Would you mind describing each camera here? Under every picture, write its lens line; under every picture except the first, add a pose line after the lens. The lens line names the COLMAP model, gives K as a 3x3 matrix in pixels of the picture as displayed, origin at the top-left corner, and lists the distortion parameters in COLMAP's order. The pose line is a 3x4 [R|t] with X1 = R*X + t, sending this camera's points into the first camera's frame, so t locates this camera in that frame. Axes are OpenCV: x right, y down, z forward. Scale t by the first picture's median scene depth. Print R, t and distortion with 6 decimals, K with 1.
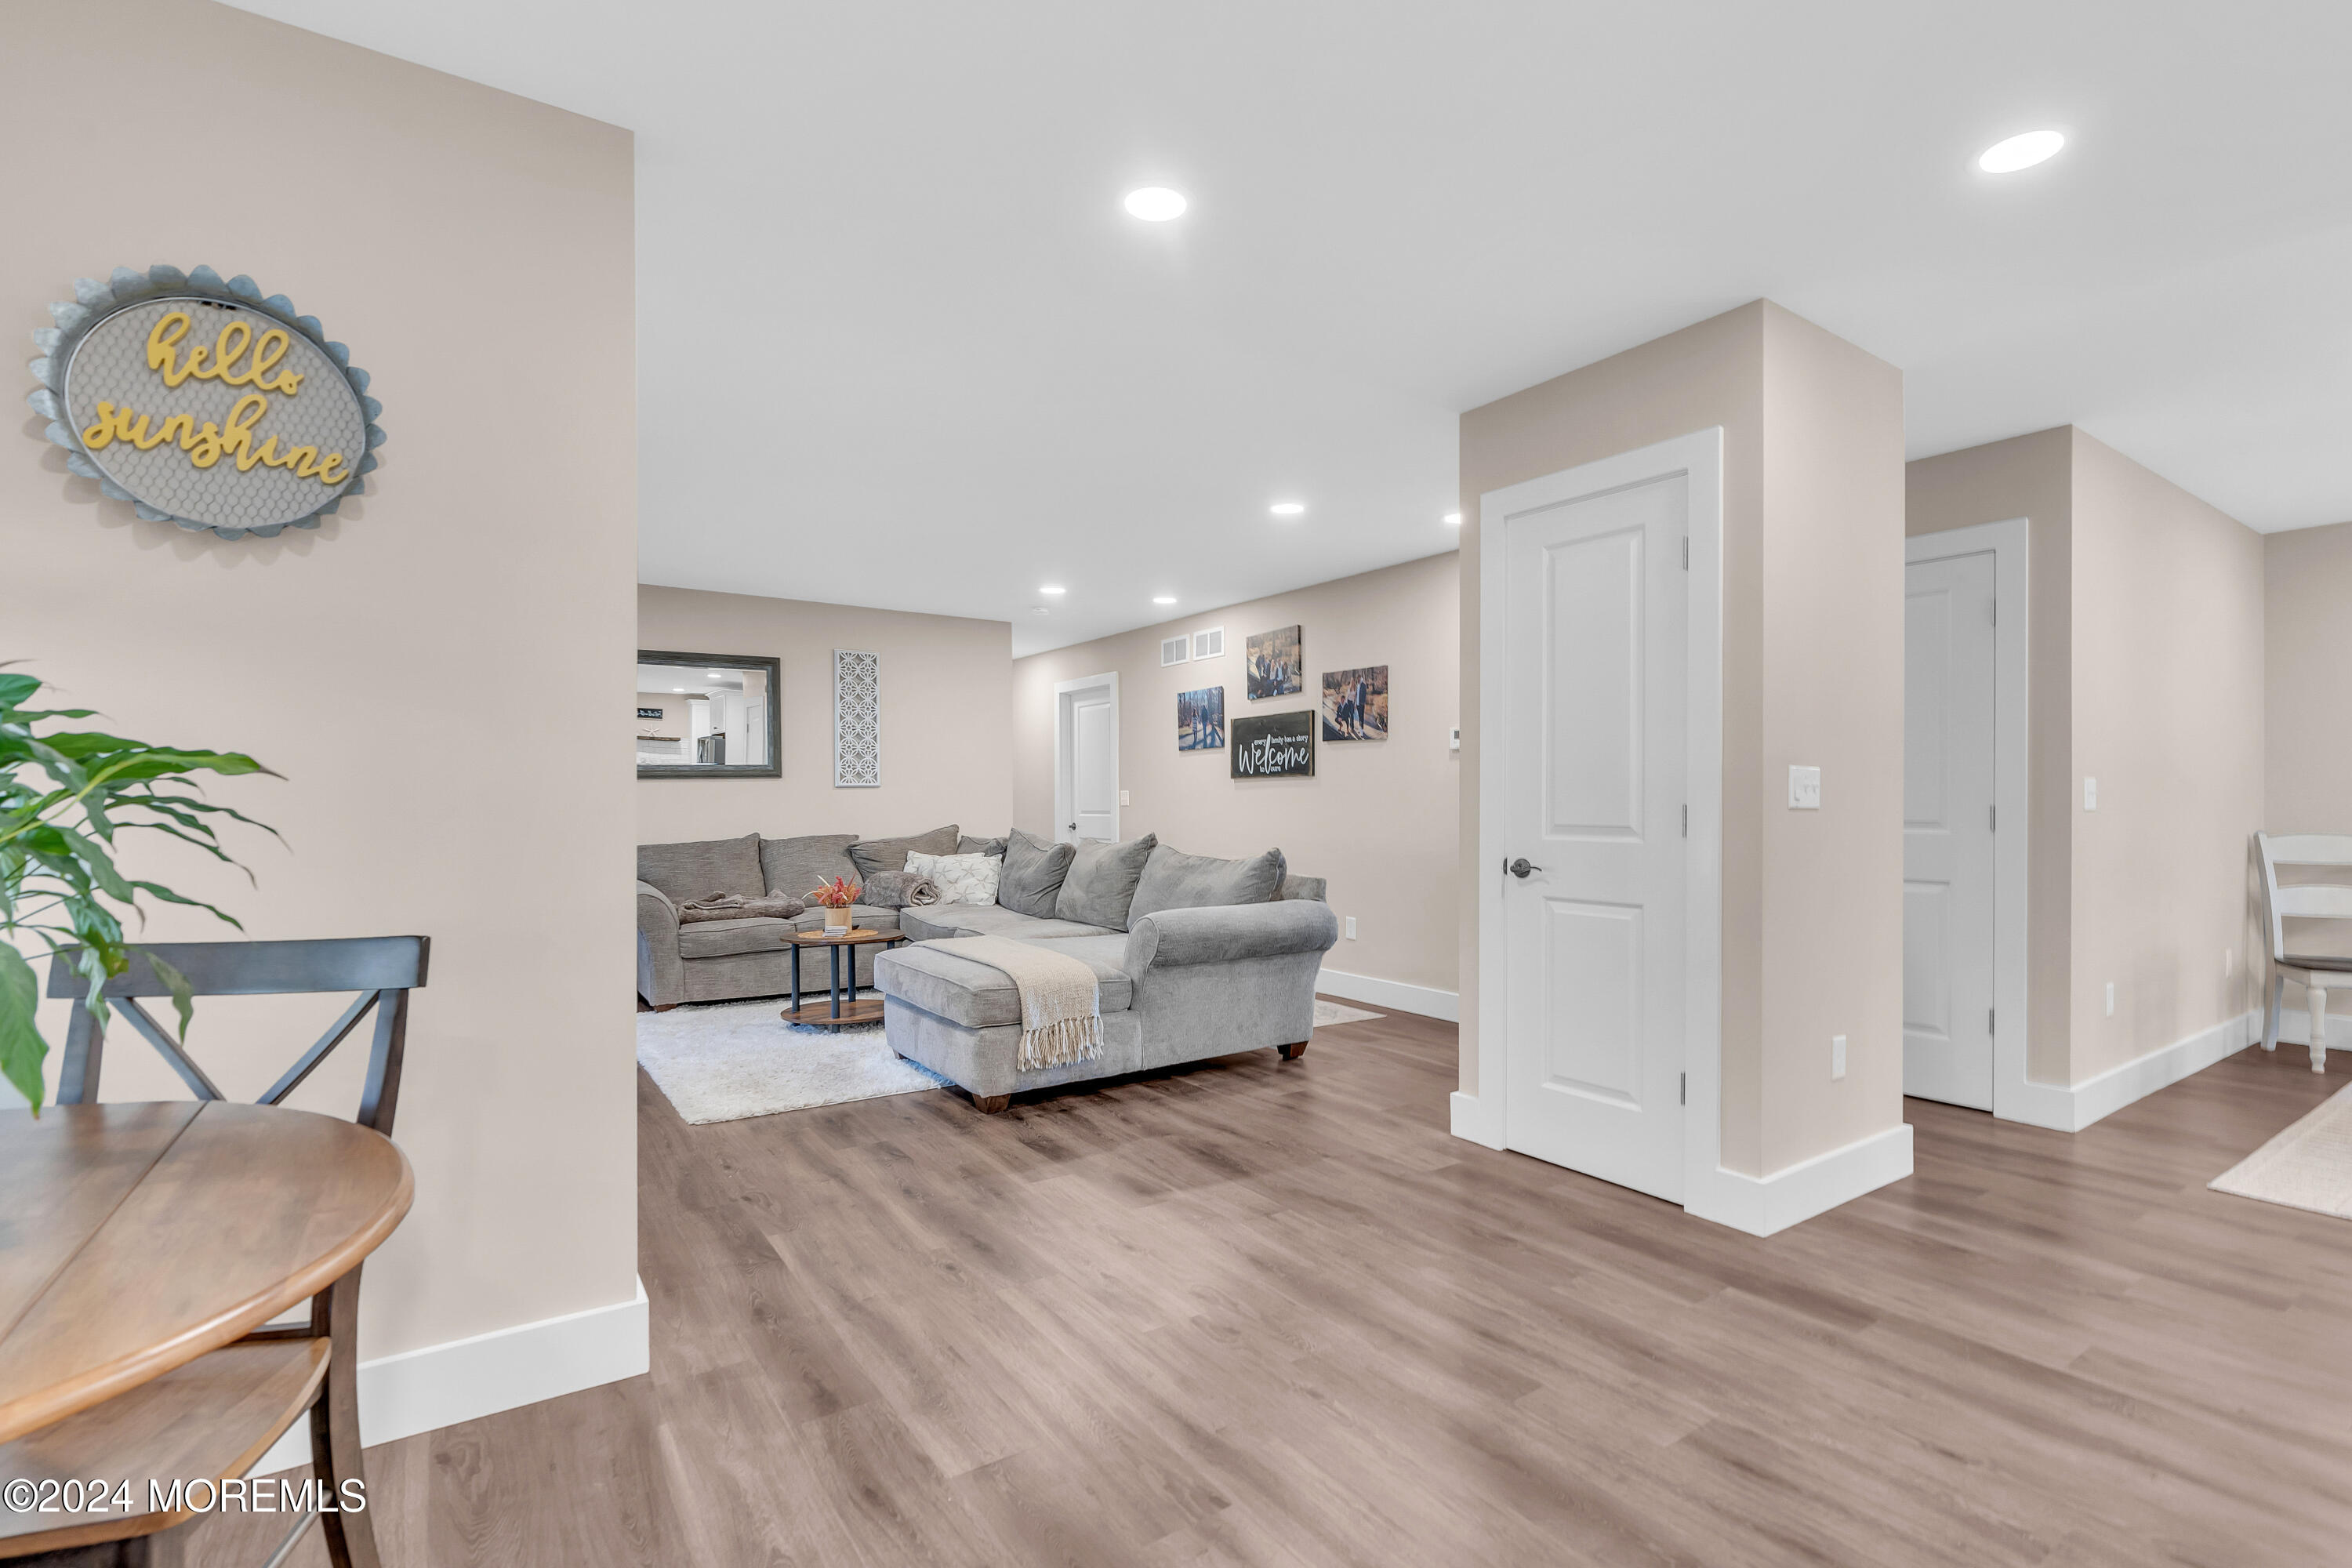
lens RADIAL K [[1074.6, 0, 1171.1], [0, 1074.6, 802.5], [0, 0, 1]] dist [-0.004624, 0.003121]
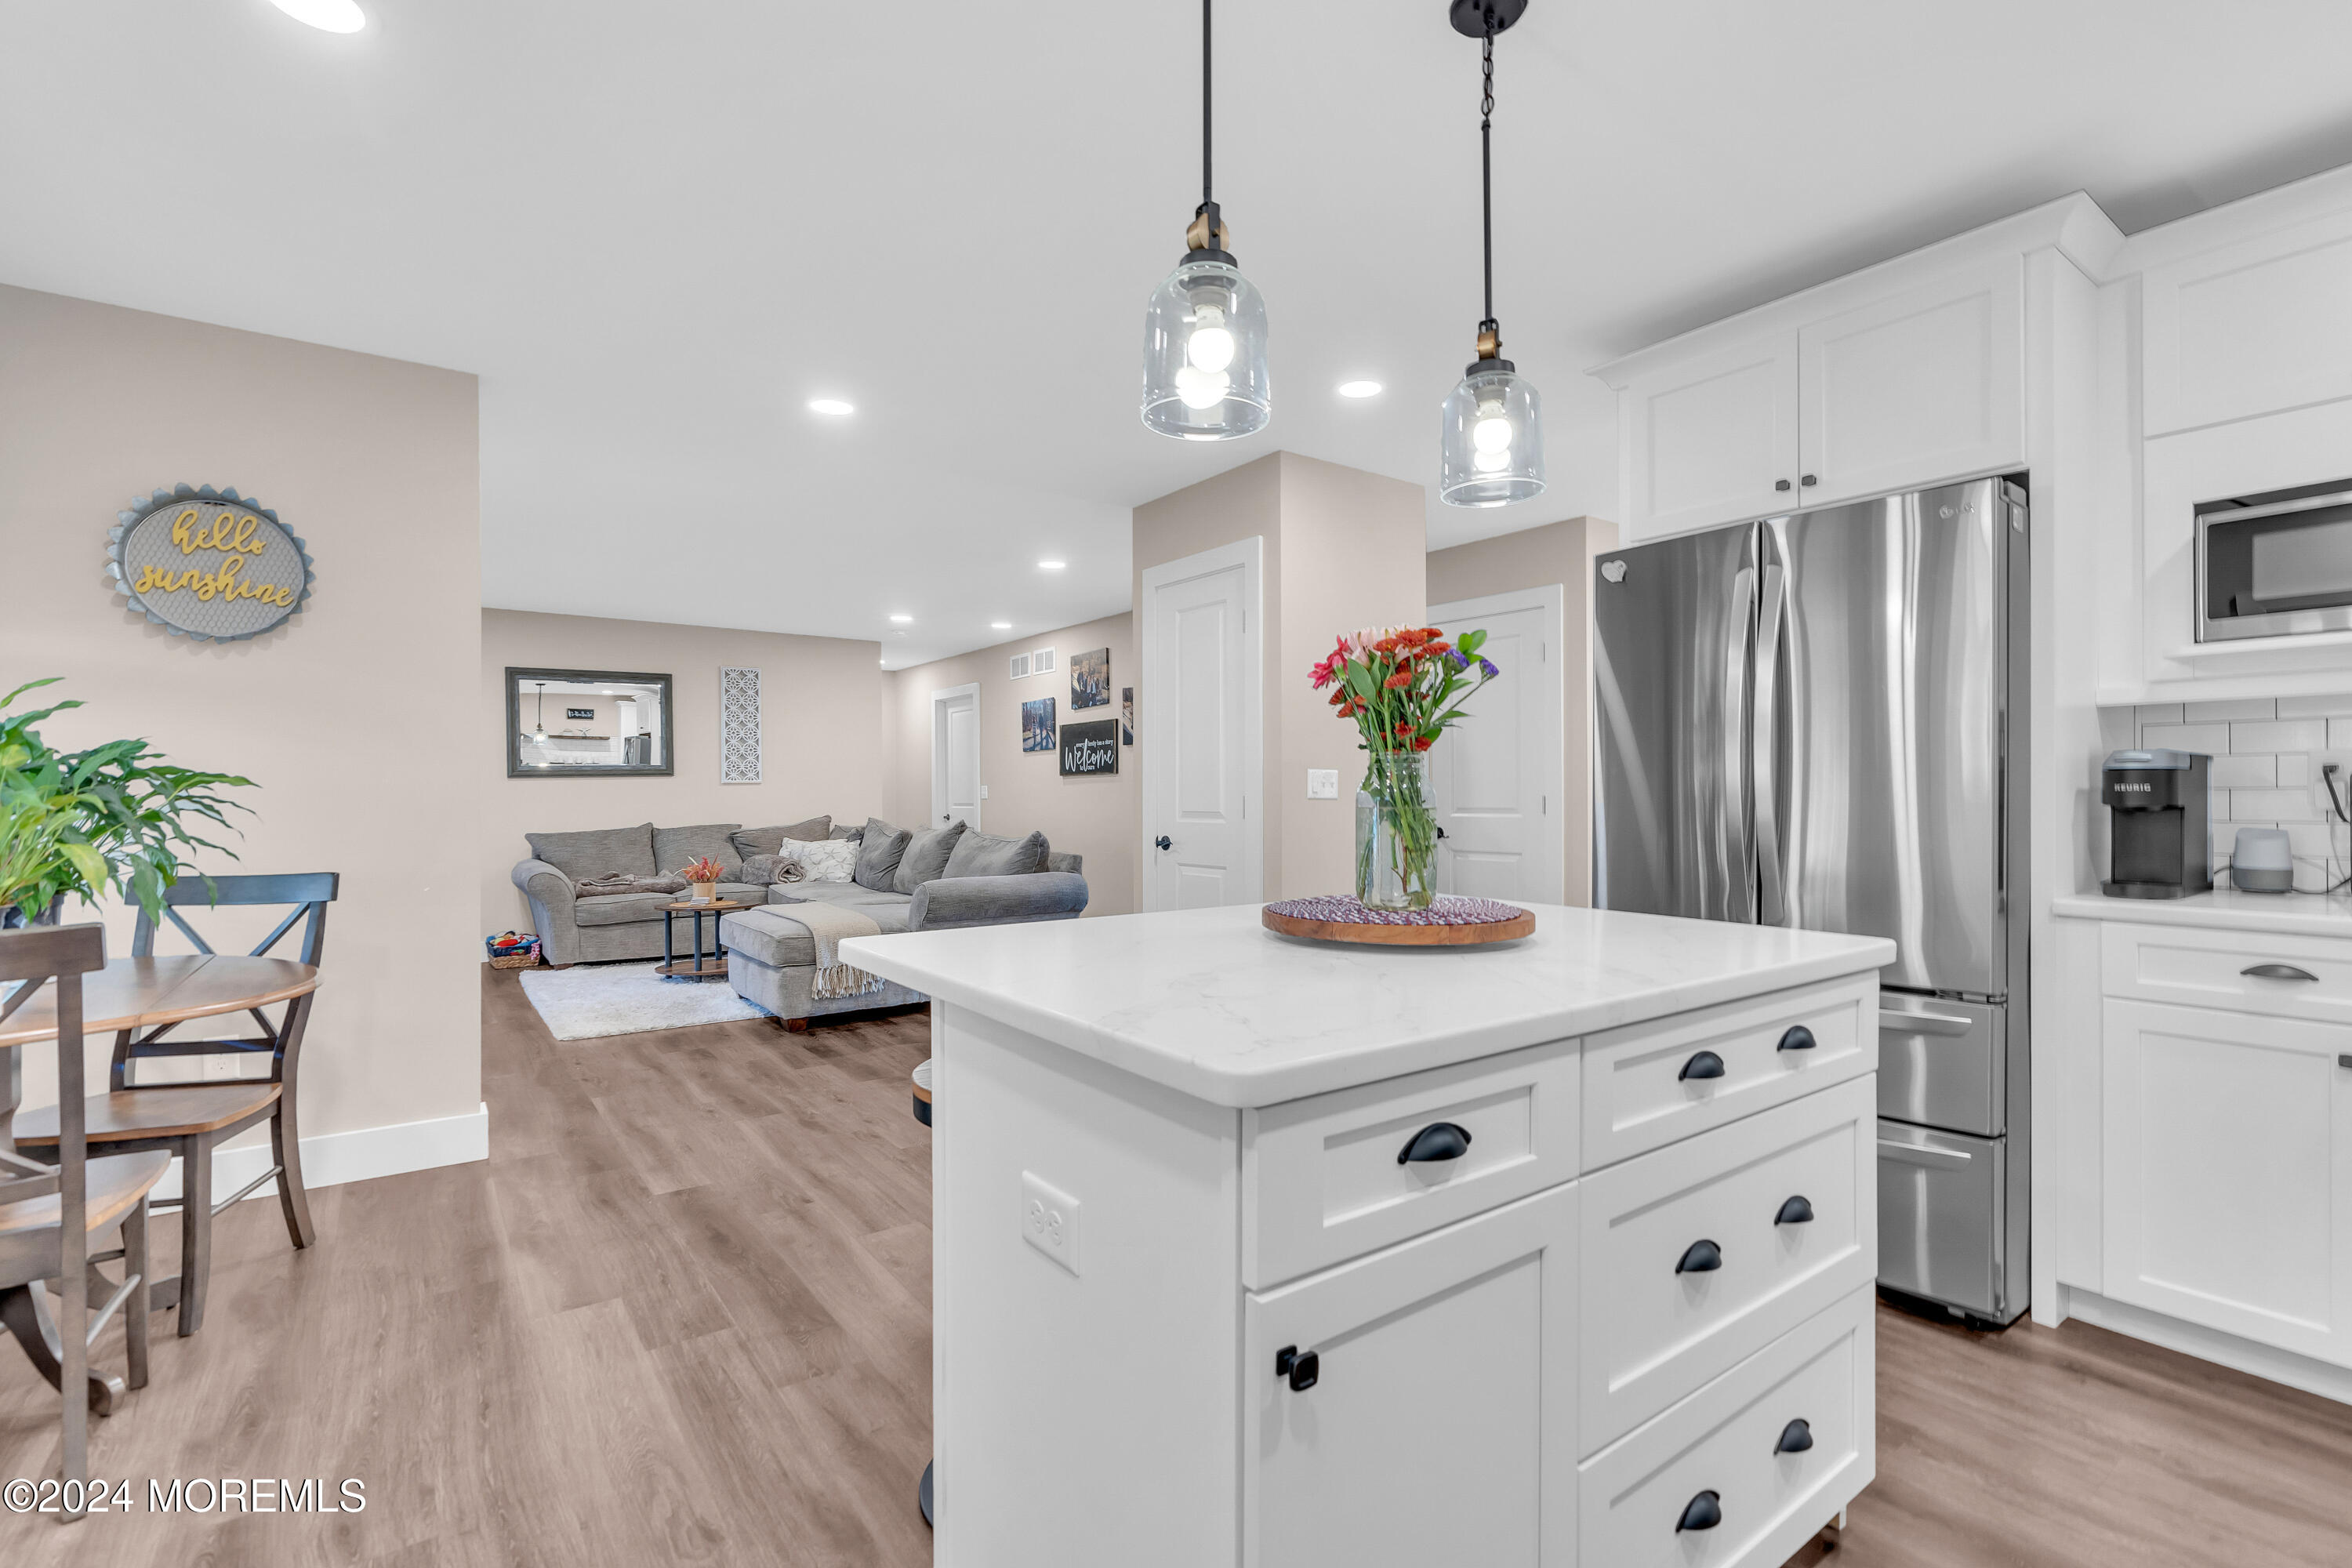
lens RADIAL K [[1074.6, 0, 1173.6], [0, 1074.6, 789.1], [0, 0, 1]] dist [-0.004624, 0.003121]
pose [[0.999529, -0.003023, 0.030552, 0.304918], [0.003201, 0.999978, -0.005756, -0.000043], [-0.030533, 0.005851, 0.999517, -0.392723]]
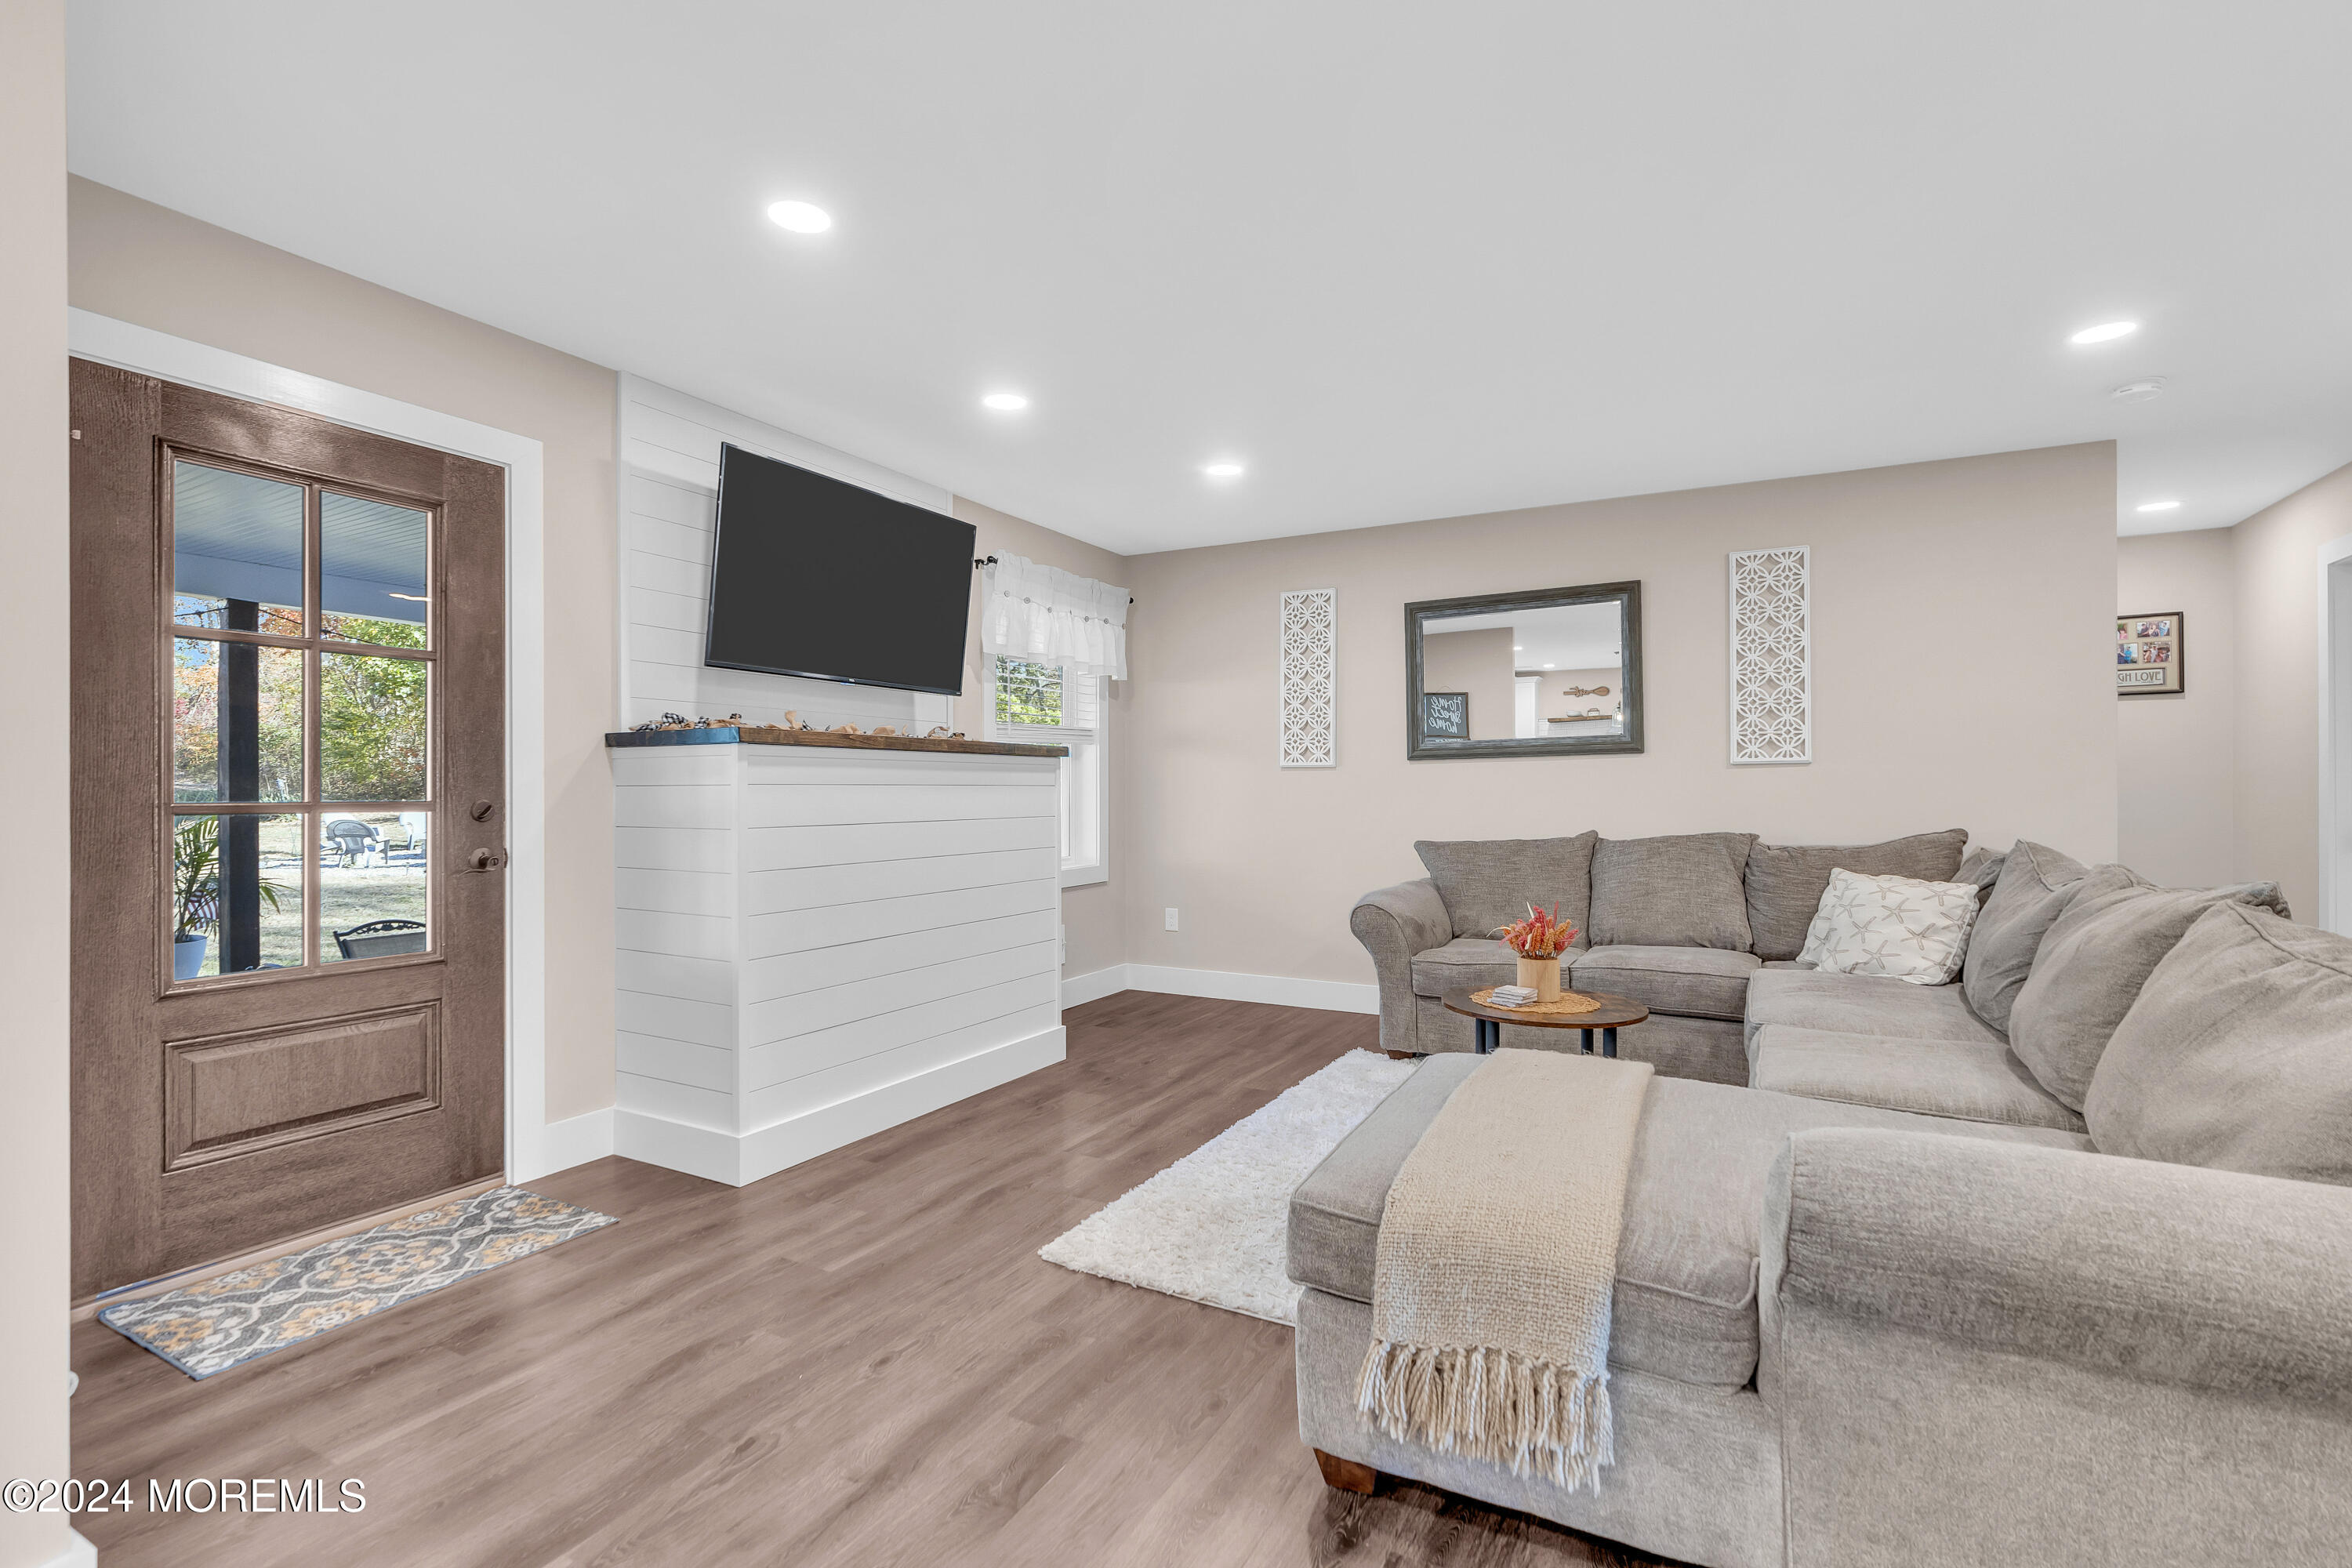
lens RADIAL K [[1074.6, 0, 1176.2], [0, 1074.6, 772.3], [0, 0, 1]] dist [-0.004624, 0.003121]
pose [[0.458782, -0.011058, -0.888480, 0.232652], [-0.001136, 0.999914, -0.013031, -0.001297], [0.888548, 0.006988, 0.458730, 0.854080]]
